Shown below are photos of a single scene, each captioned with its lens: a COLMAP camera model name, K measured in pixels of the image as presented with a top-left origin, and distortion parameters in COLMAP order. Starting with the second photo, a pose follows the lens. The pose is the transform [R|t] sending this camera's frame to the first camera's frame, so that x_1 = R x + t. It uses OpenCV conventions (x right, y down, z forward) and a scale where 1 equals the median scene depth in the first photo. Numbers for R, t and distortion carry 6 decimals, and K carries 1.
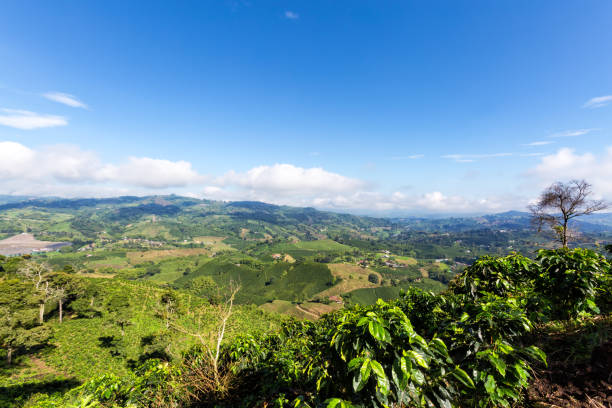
lens RADIAL K [[268.5, 0, 309.6], [0, 268.5, 204.3], [0, 0, 1]] dist [-0.022978, 0.009828]
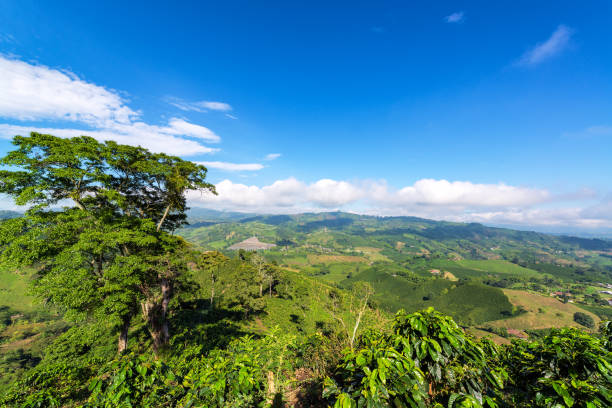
lens RADIAL K [[268.5, 0, 309.6], [0, 268.5, 204.3], [0, 0, 1]] dist [-0.022978, 0.009828]
pose [[0.817085, -0.014293, -0.576340, 0.083456], [-0.006749, 0.999387, -0.034352, -0.021254], [0.576477, 0.031958, 0.816488, -0.084089]]
